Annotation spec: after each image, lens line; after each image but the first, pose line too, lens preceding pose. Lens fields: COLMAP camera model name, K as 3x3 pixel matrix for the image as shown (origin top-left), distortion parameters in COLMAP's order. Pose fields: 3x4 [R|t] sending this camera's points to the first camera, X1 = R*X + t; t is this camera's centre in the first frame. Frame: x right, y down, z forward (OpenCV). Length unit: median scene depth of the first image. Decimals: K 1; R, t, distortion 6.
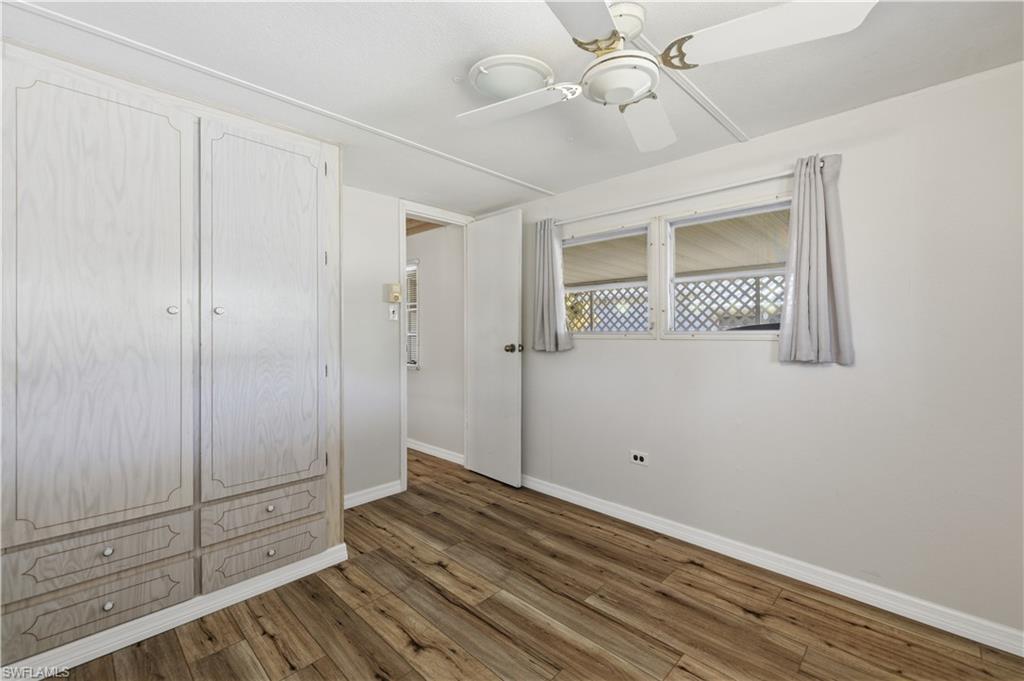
lens RADIAL K [[427.4, 0, 511.0], [0, 427.4, 334.9], [0, 0, 1]] dist [0.000201, 0.000158]
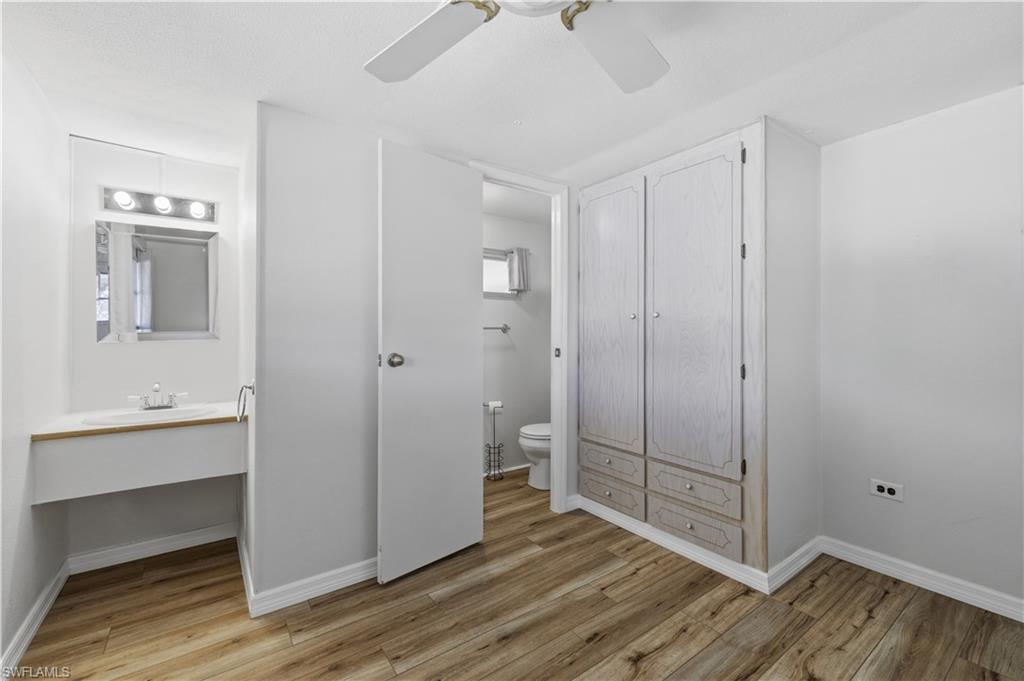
lens RADIAL K [[427.4, 0, 511.0], [0, 427.4, 334.9], [0, 0, 1]] dist [0.000201, 0.000158]
pose [[-0.174944, 0.003362, -0.984573, 0.655303], [-0.001843, 0.999991, 0.003742, 0.000629], [0.984577, 0.002469, -0.174936, 0.759581]]
